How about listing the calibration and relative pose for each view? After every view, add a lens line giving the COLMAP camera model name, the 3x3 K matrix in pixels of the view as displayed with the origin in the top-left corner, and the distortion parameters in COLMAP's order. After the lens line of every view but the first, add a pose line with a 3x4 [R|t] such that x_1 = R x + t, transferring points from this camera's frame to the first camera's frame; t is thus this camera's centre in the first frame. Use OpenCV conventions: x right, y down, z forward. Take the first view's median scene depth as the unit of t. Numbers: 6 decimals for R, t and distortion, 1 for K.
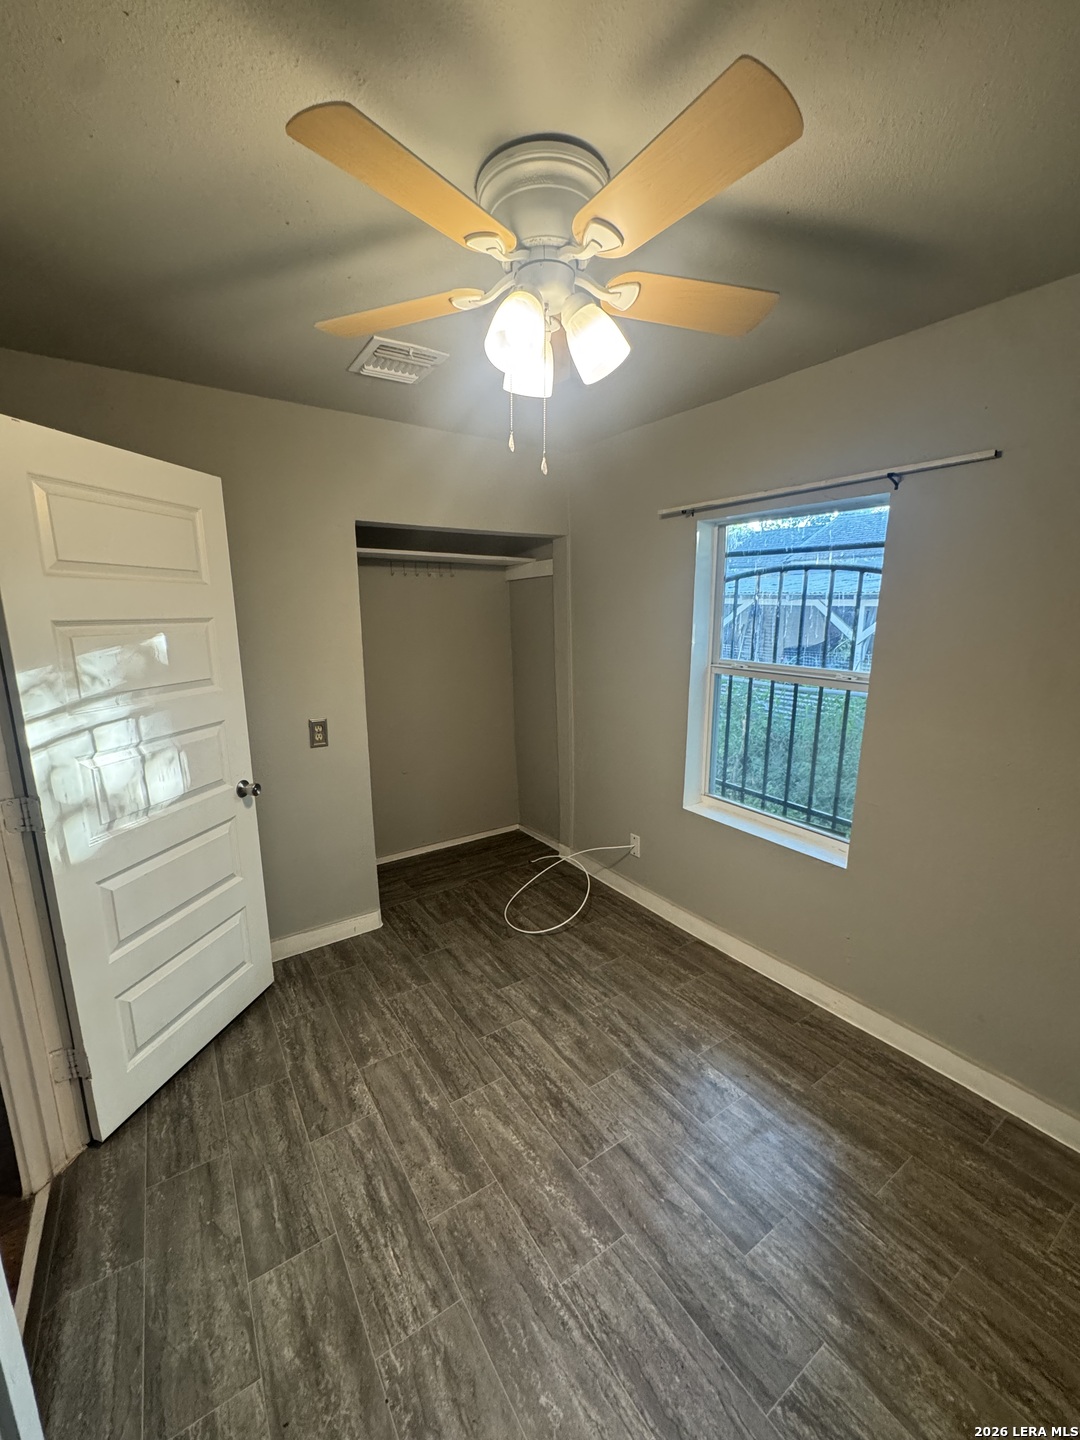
lens RADIAL K [[577.5, 0, 540.8], [0, 577.5, 712.6], [0, 0, 1]] dist [-0.005840, 0.000833]
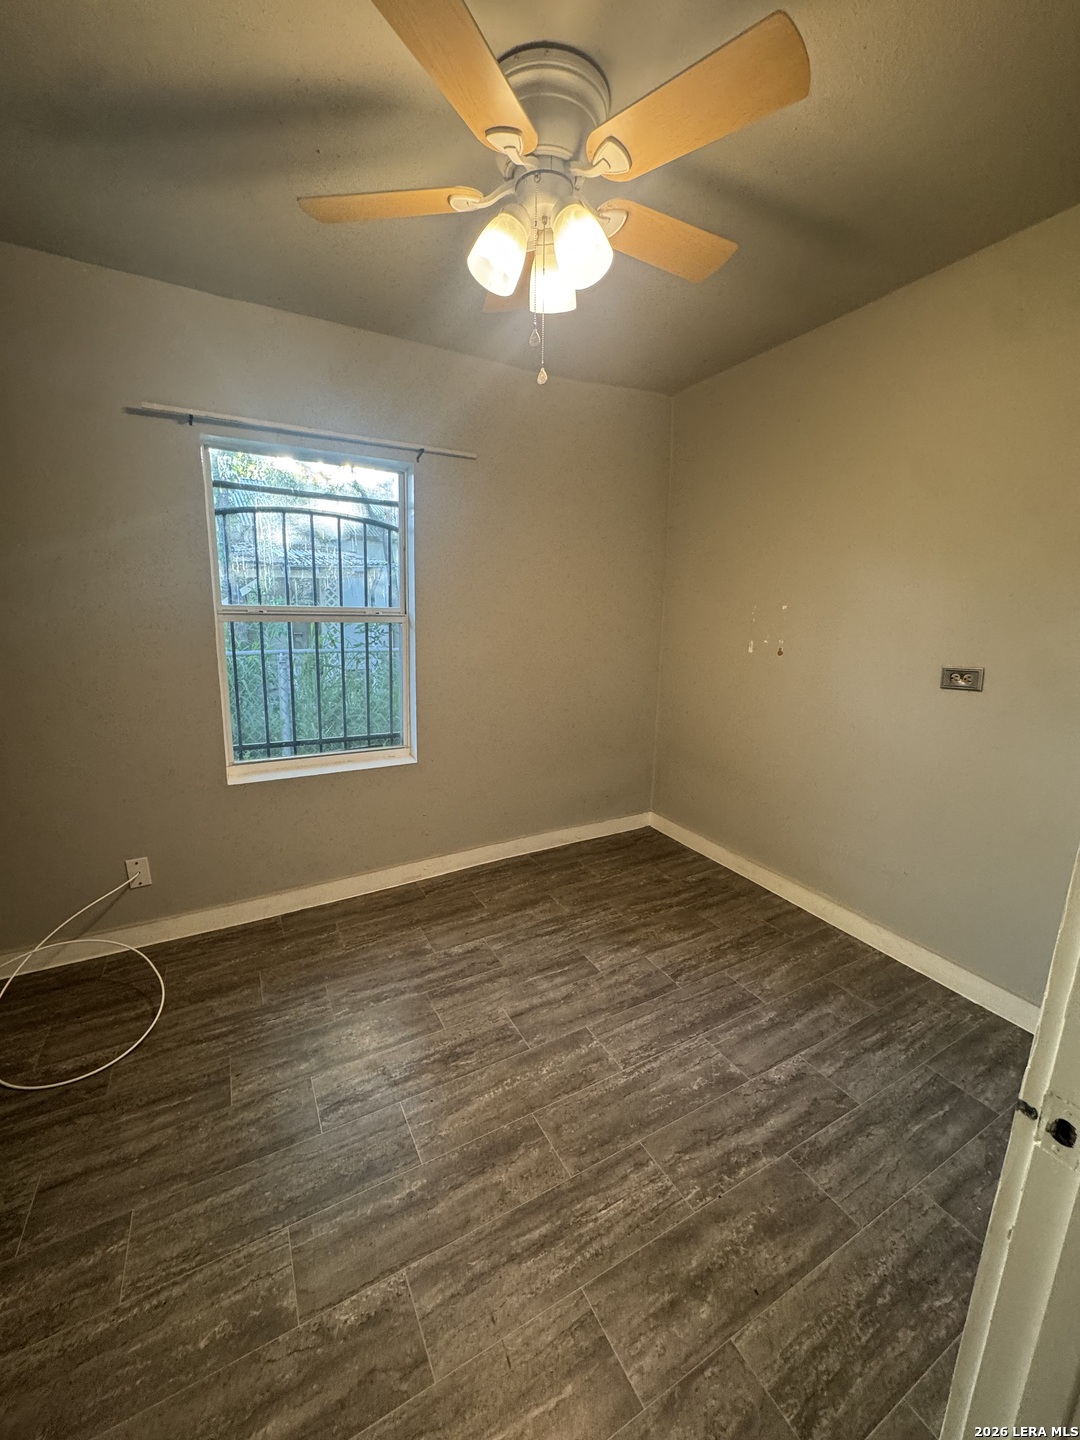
lens RADIAL K [[577.5, 0, 539.3], [0, 577.5, 728.2], [0, 0, 1]] dist [-0.005840, 0.000833]
pose [[0.085522, -0.212439, 0.973425, -0.910895], [0.162184, 0.966942, 0.196775, -0.008204], [-0.983048, 0.141045, 0.117149, 0.802422]]
